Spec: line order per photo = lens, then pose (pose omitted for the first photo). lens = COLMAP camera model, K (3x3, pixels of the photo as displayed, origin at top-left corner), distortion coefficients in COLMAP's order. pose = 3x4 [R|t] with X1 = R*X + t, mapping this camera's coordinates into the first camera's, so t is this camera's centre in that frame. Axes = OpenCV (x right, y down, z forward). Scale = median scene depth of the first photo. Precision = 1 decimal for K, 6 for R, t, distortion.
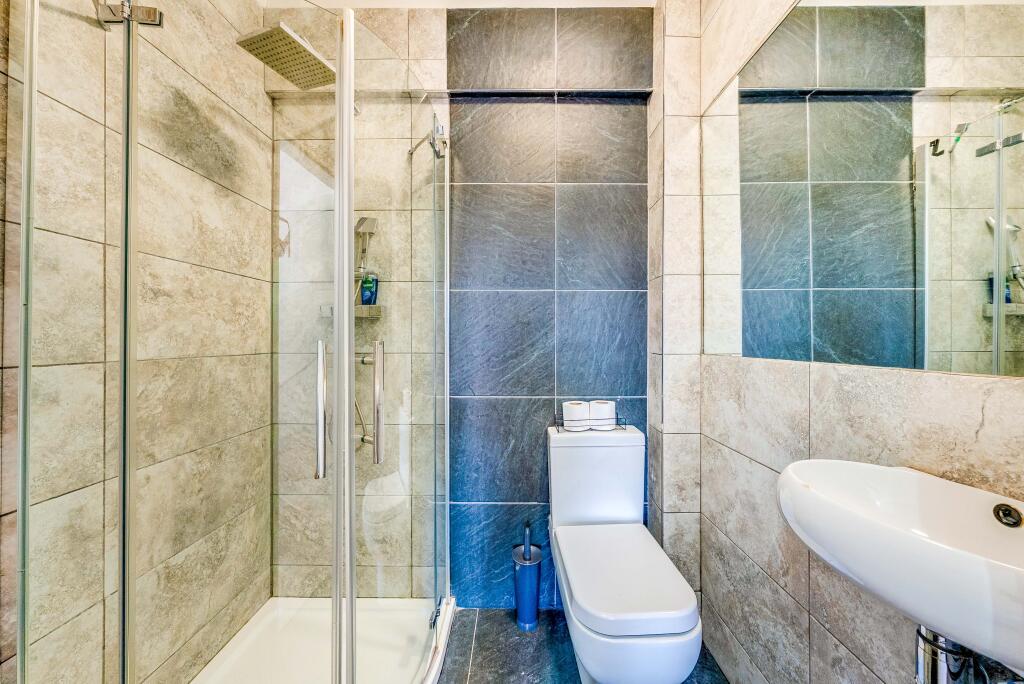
lens RADIAL K [[356.7, 0, 512.0], [0, 356.7, 342.0], [0, 0, 1]] dist [0.001600, 0.000142]
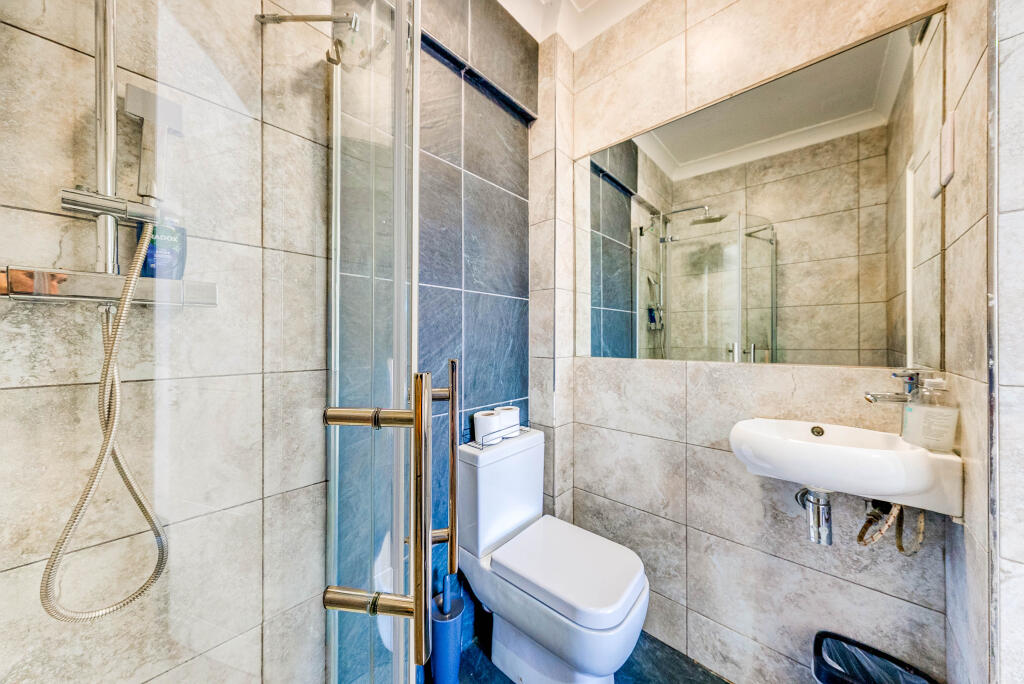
lens RADIAL K [[347.4, 0, 515.7], [0, 347.4, 341.4], [0, 0, 1]] dist [0.001619, -0.000008]
pose [[0.656121, -0.004833, 0.754641, -0.453128], [0.005429, 0.999984, 0.001684, -0.019091], [-0.754637, 0.002992, 0.656136, 0.343982]]
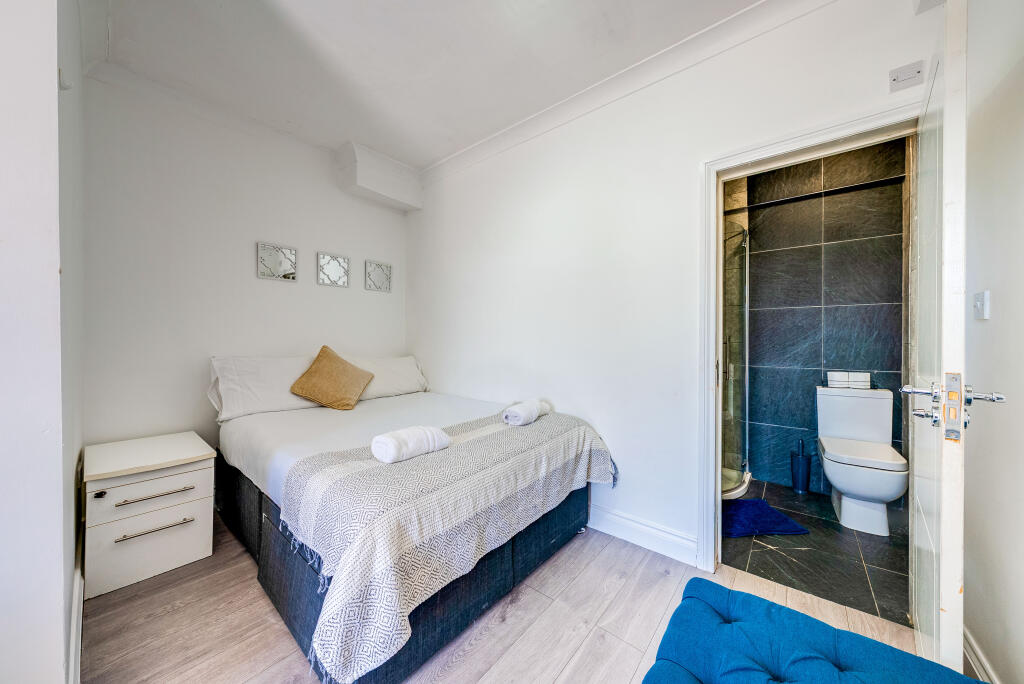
lens RADIAL K [[356.7, 0, 512.0], [0, 356.7, 342.0], [0, 0, 1]] dist [0.001600, 0.000142]
pose [[0.783616, 0.002604, -0.621240, 0.019910], [0.001747, 0.999978, 0.006395, 0.011550], [0.621243, -0.006097, 0.783595, -1.278669]]
